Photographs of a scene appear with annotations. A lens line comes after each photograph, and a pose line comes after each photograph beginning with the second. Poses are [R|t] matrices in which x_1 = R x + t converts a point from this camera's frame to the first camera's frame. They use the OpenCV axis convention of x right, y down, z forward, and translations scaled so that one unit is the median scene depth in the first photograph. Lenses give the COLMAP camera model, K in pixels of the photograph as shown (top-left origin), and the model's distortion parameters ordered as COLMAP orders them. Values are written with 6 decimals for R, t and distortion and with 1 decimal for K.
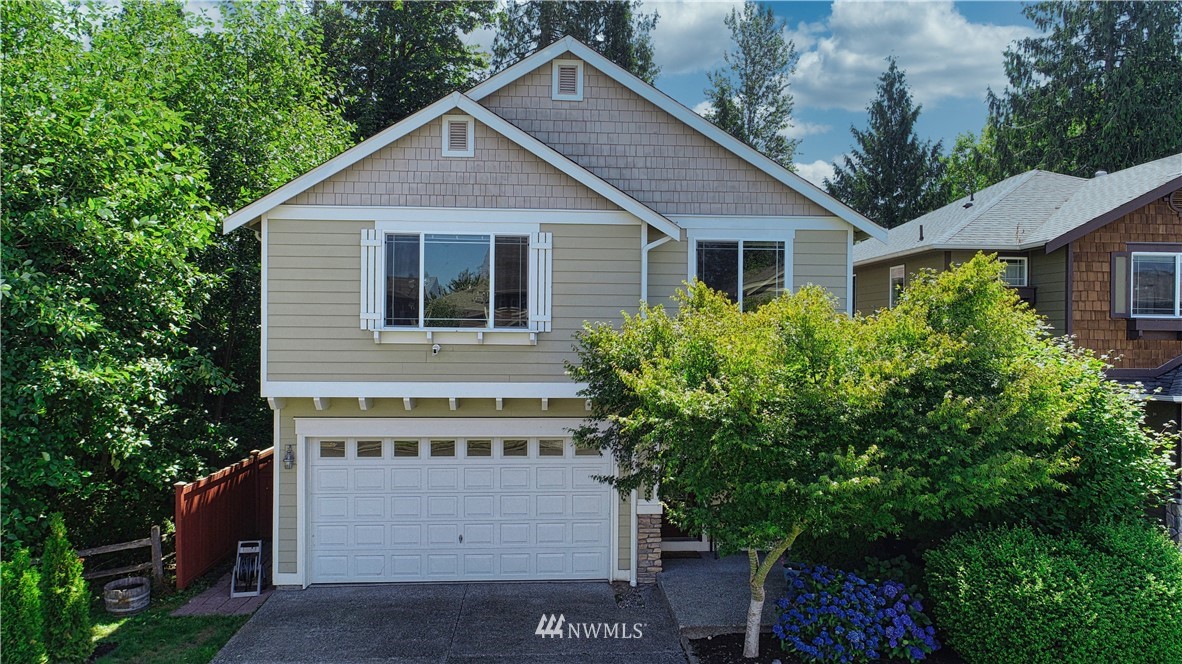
lens RADIAL K [[823.5, 0, 593.4], [0, 823.5, 330.7], [0, 0, 1]] dist [-0.003350, -0.004710]
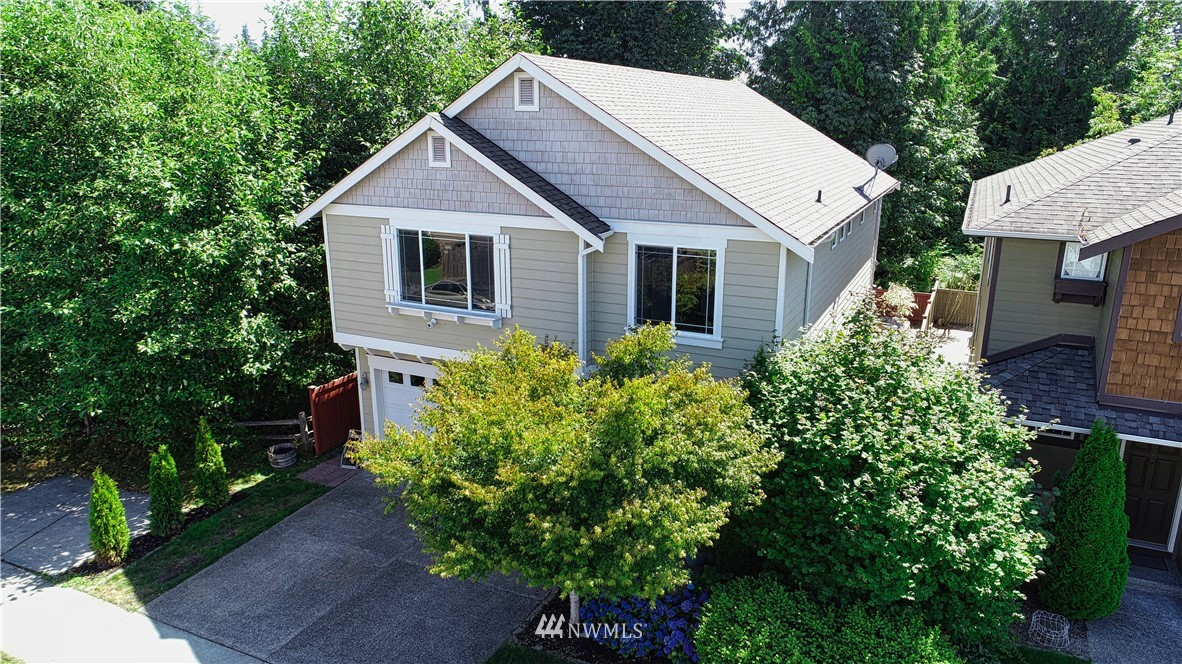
lens RADIAL K [[823.5, 0, 584.9], [0, 823.5, 337.6], [0, 0, 1]] dist [-0.003350, -0.004710]
pose [[0.870491, 0.123764, -0.476369, 0.612514], [0.009962, 0.963239, 0.268460, -0.290287], [0.492083, -0.238438, 0.837258, 0.048370]]
